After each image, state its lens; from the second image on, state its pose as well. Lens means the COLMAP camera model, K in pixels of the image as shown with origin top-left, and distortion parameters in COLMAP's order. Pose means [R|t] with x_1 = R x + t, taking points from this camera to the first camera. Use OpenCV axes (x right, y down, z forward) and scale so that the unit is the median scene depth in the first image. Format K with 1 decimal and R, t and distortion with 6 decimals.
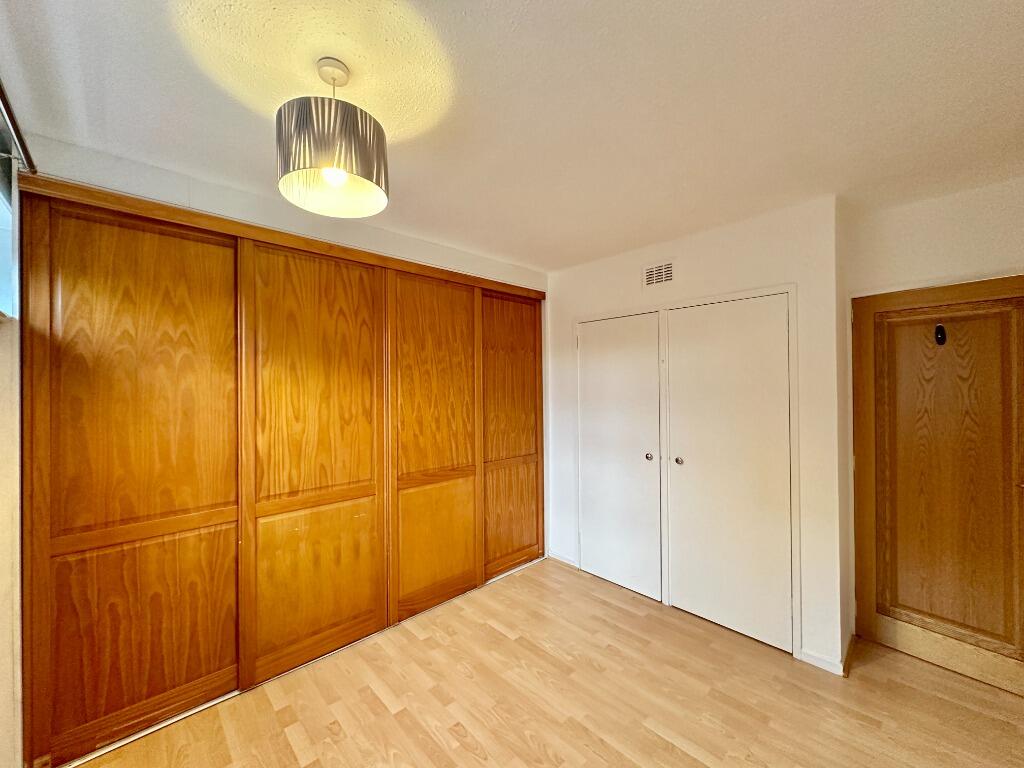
lens RADIAL K [[409.8, 0, 512.0], [0, 409.8, 384.0], [0, 0, 1]] dist [0.000815, 0.000223]
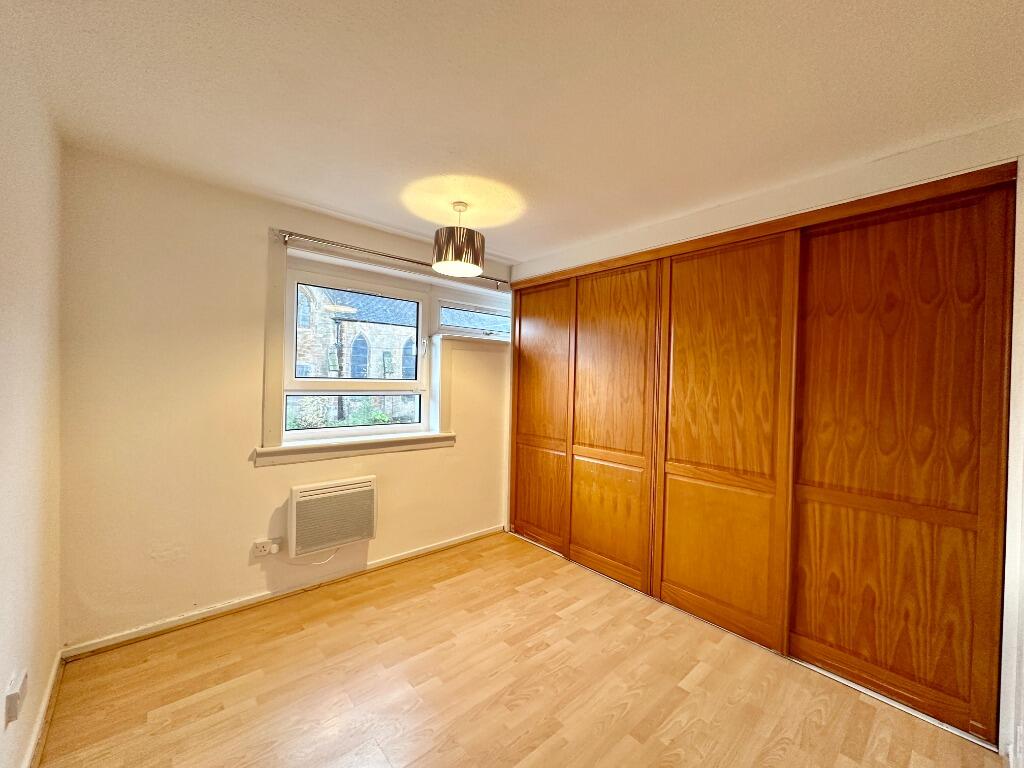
lens RADIAL K [[409.8, 0, 512.0], [0, 409.8, 384.0], [0, 0, 1]] dist [0.000815, 0.000223]
pose [[-0.031520, 0.021299, -0.999276, 0.786871], [-0.017618, 0.999606, 0.021861, 0.023713], [0.999348, 0.018294, -0.031132, 0.676816]]
